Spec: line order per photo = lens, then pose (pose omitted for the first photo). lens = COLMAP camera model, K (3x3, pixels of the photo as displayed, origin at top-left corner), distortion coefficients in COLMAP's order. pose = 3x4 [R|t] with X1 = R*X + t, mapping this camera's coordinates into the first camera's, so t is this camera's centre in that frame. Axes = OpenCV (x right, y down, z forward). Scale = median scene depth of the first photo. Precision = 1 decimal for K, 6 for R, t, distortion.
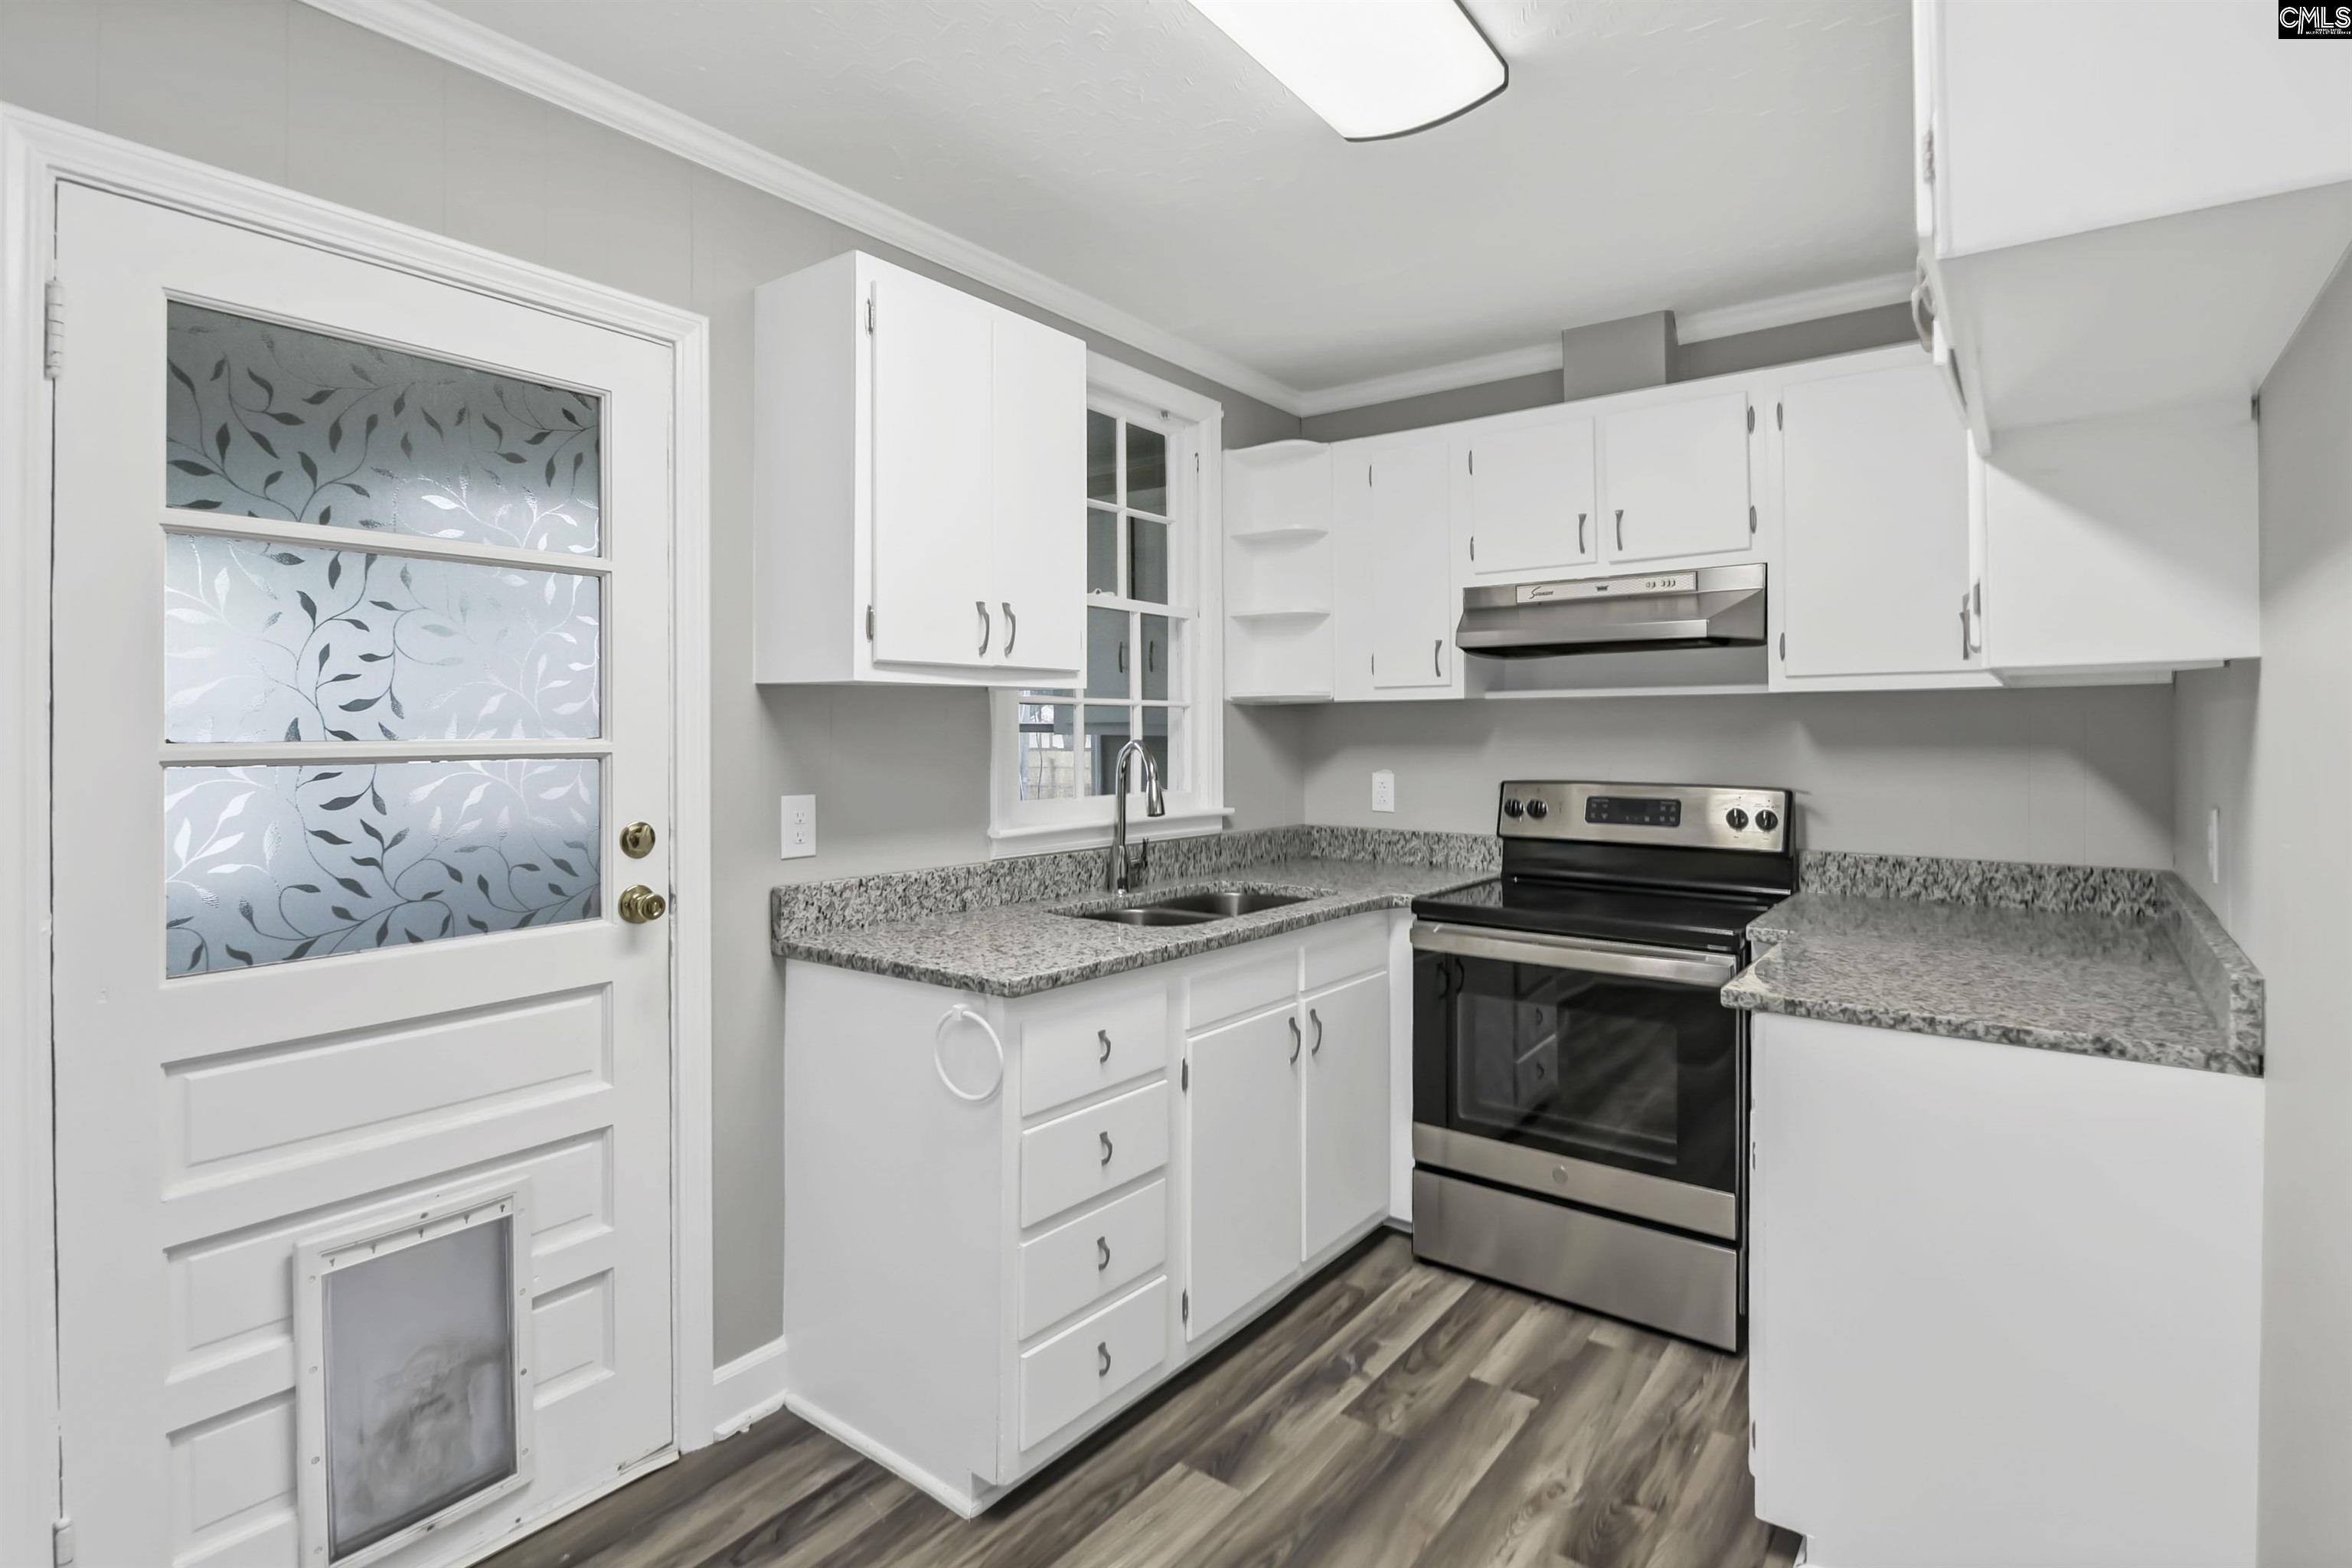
lens RADIAL K [[1141.3, 0, 1120.1], [0, 1141.3, 723.9], [0, 0, 1]] dist [-0.002409, -0.004499]
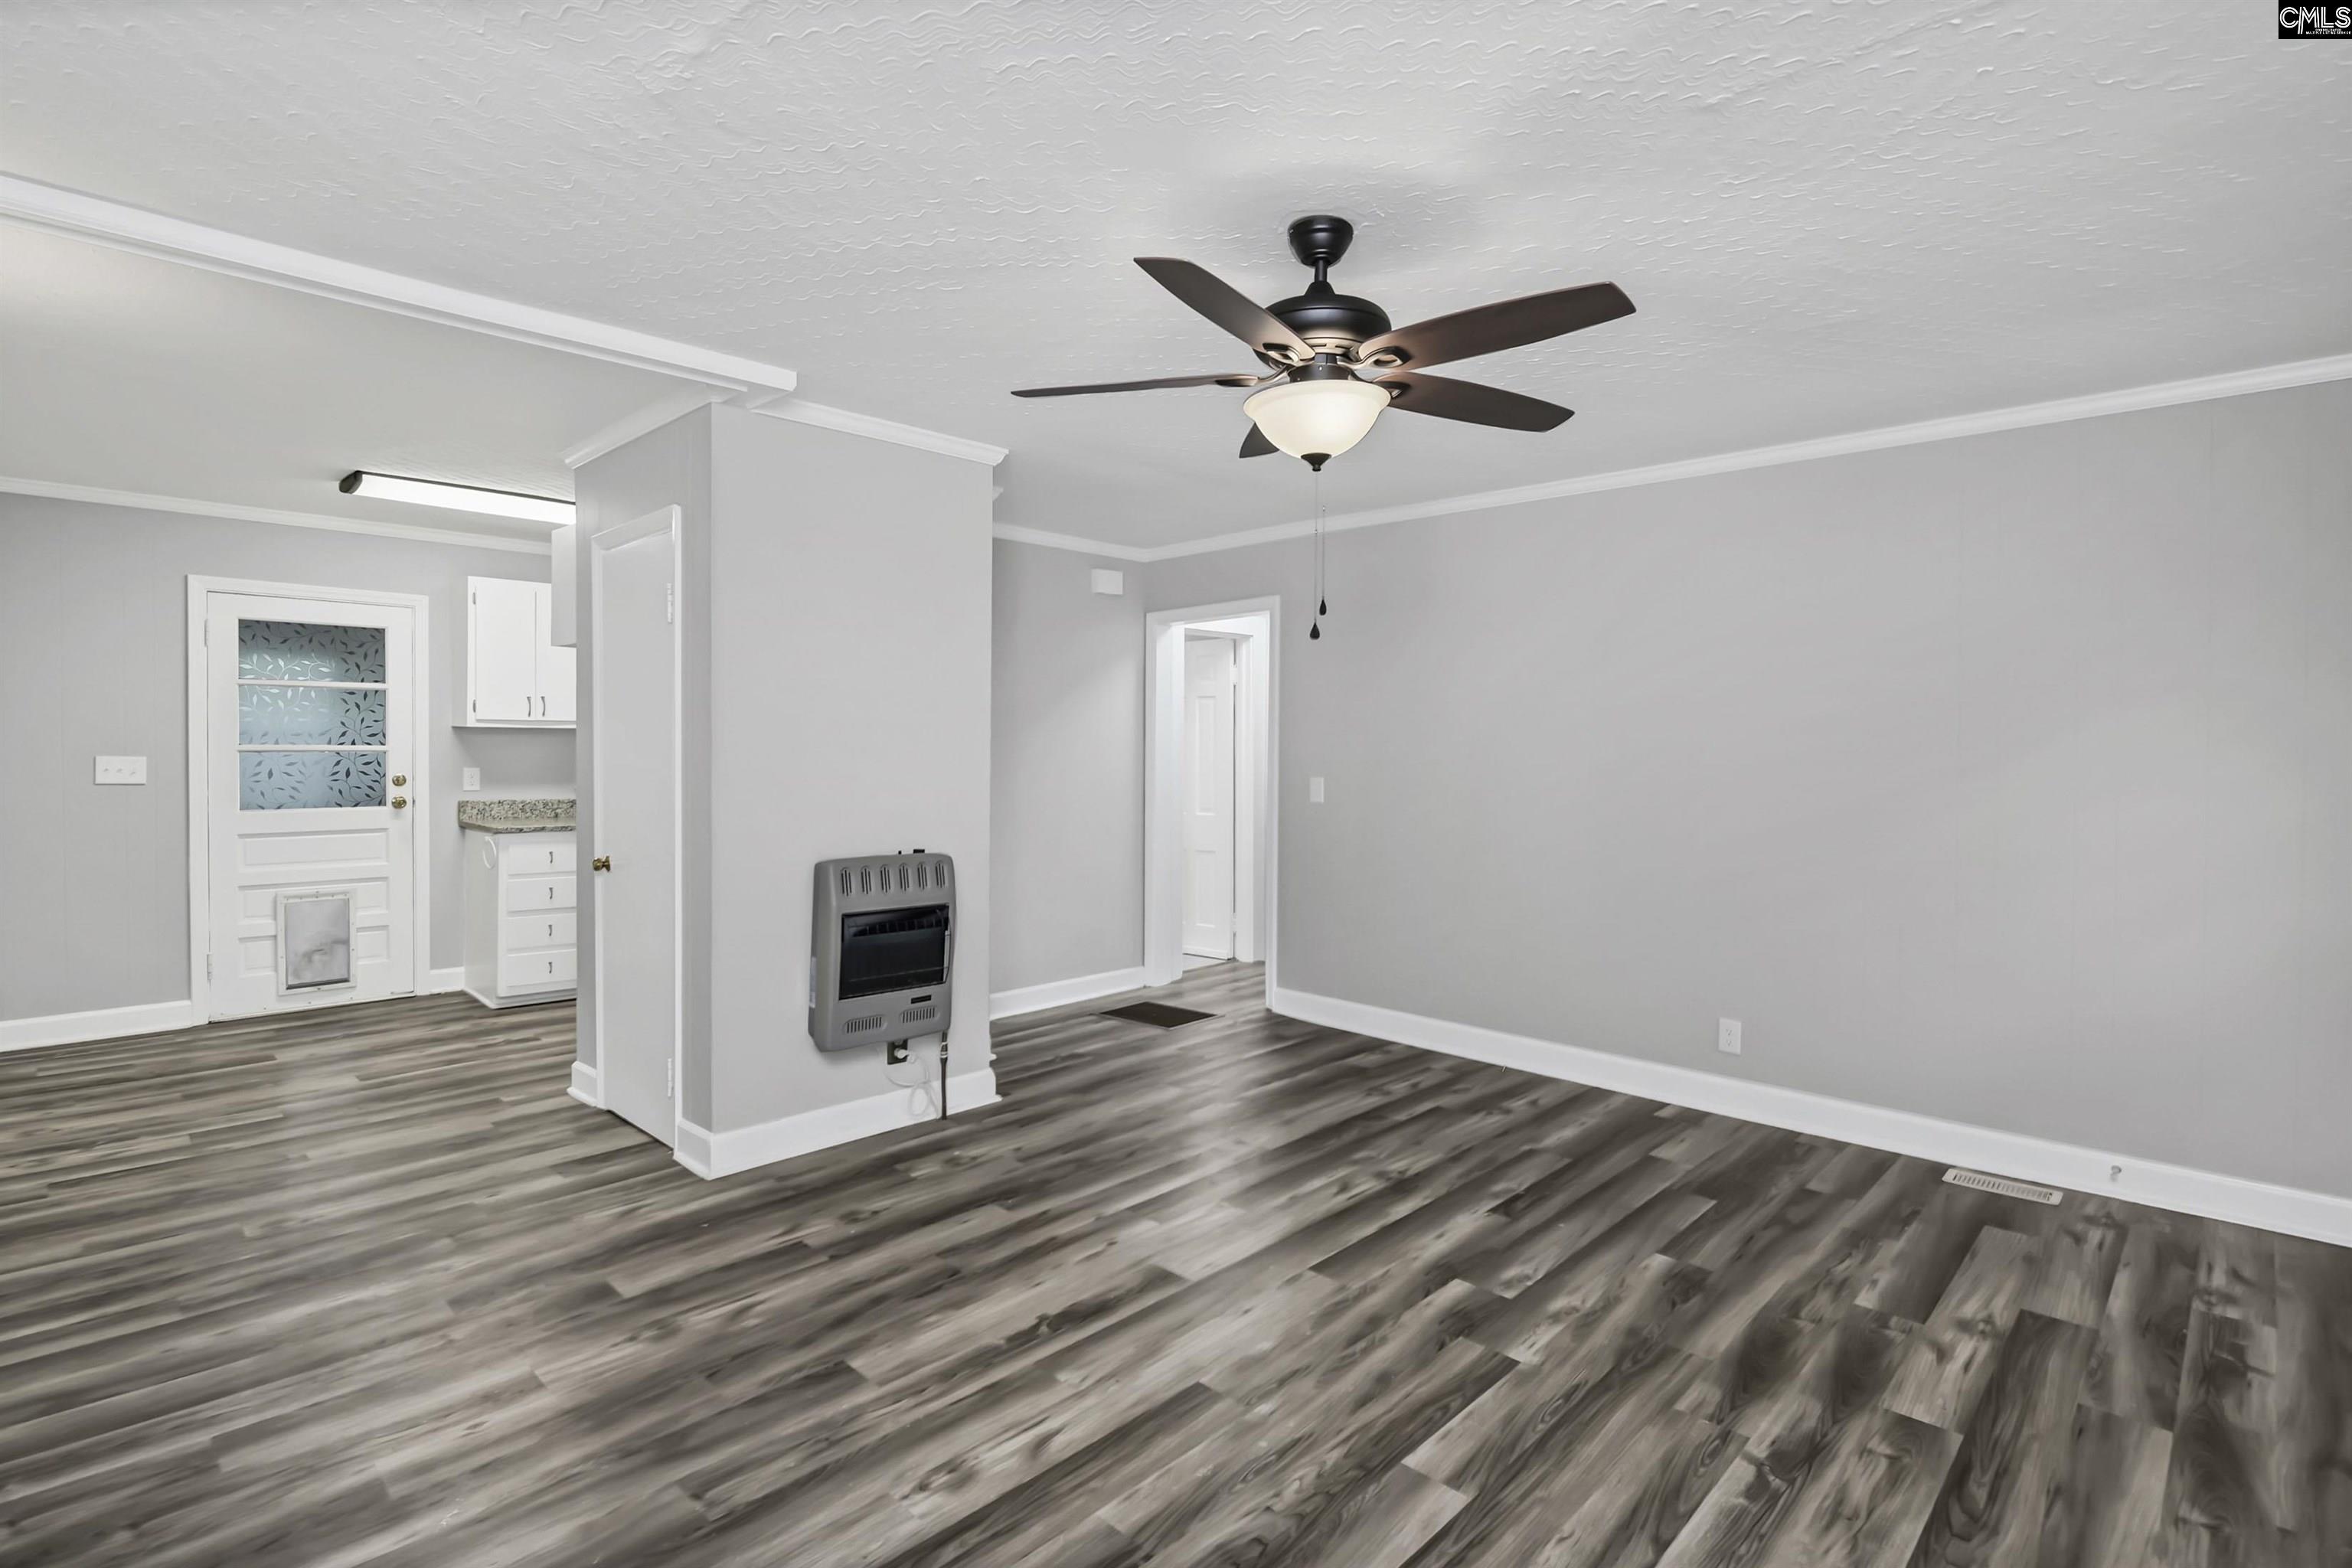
lens RADIAL K [[1141.3, 0, 1171.5], [0, 1141.3, 756.5], [0, 0, 1]] dist [-0.002409, -0.004499]
pose [[0.994145, 0.017678, -0.106598, 1.620904], [-0.015724, 0.999693, 0.019149, -0.040394], [0.106904, -0.017361, 0.994118, -1.475394]]
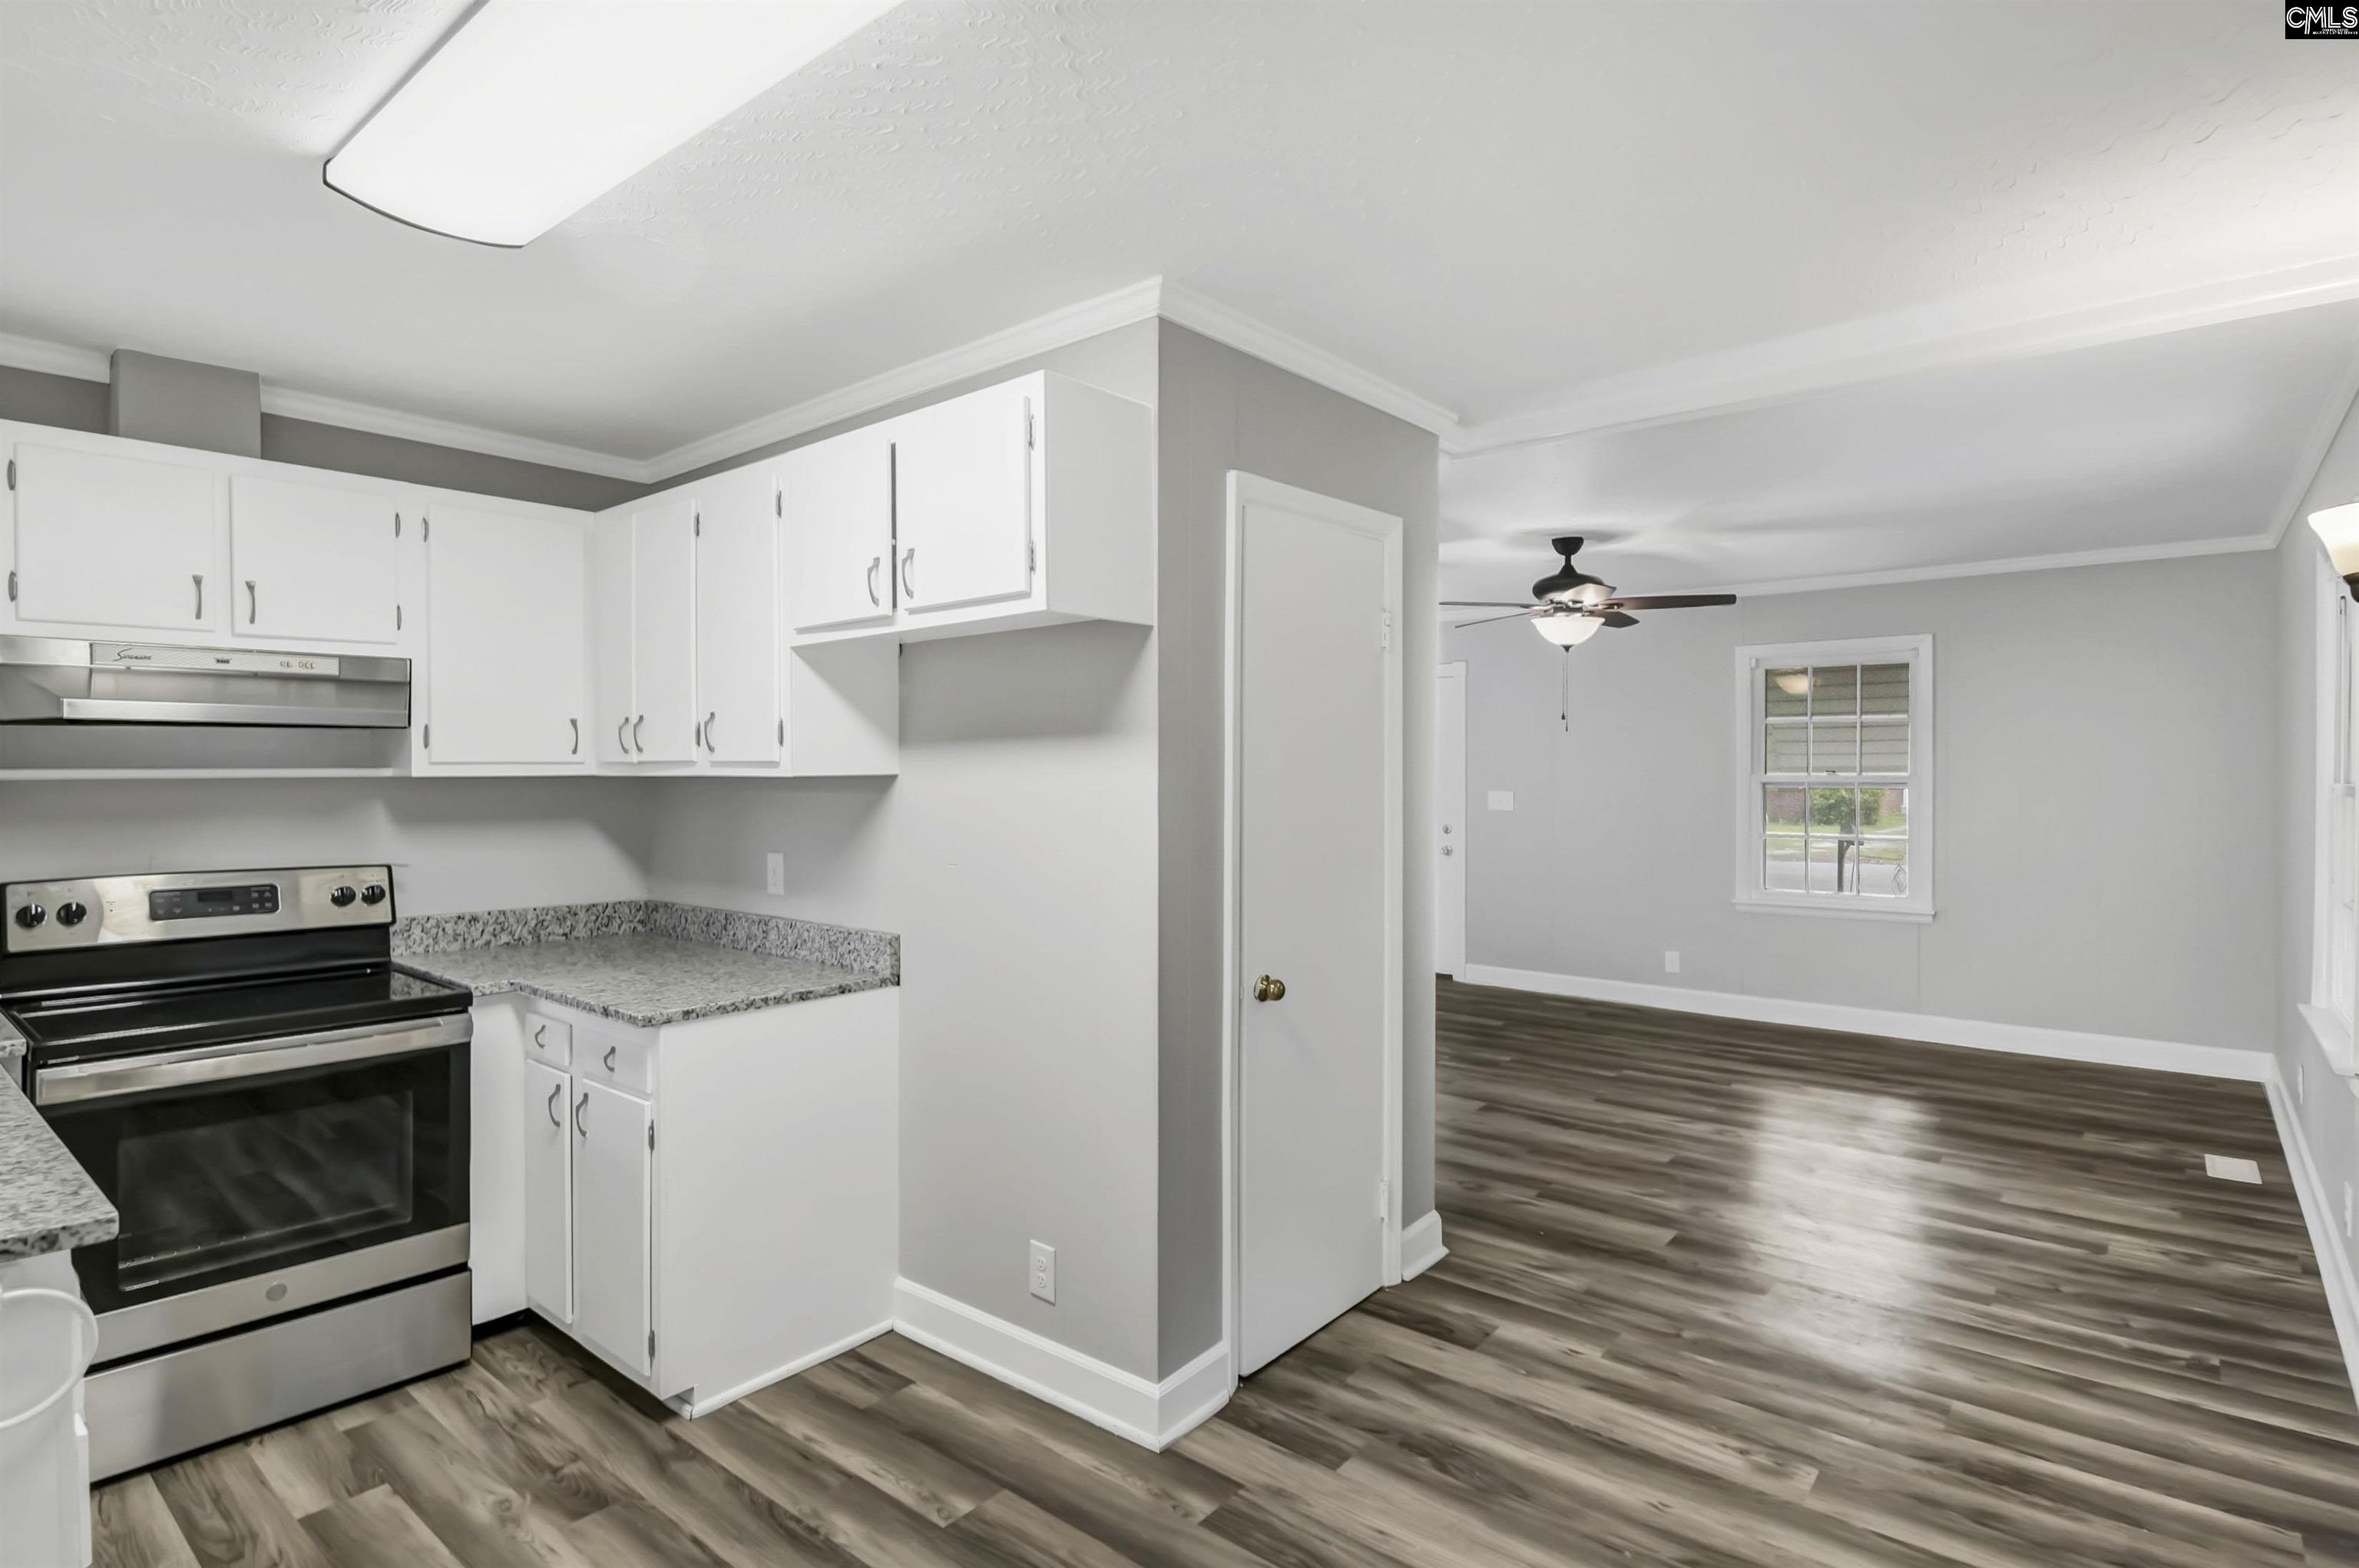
lens RADIAL K [[1144.7, 0, 1202.0], [0, 1144.7, 777.3], [0, 0, 1]] dist [-0.002409, -0.004499]
pose [[0.039311, -0.002997, 0.999223, -0.627113], [0.000646, 0.999995, 0.002974, -0.037604], [-0.999227, 0.000529, 0.039313, 0.242201]]
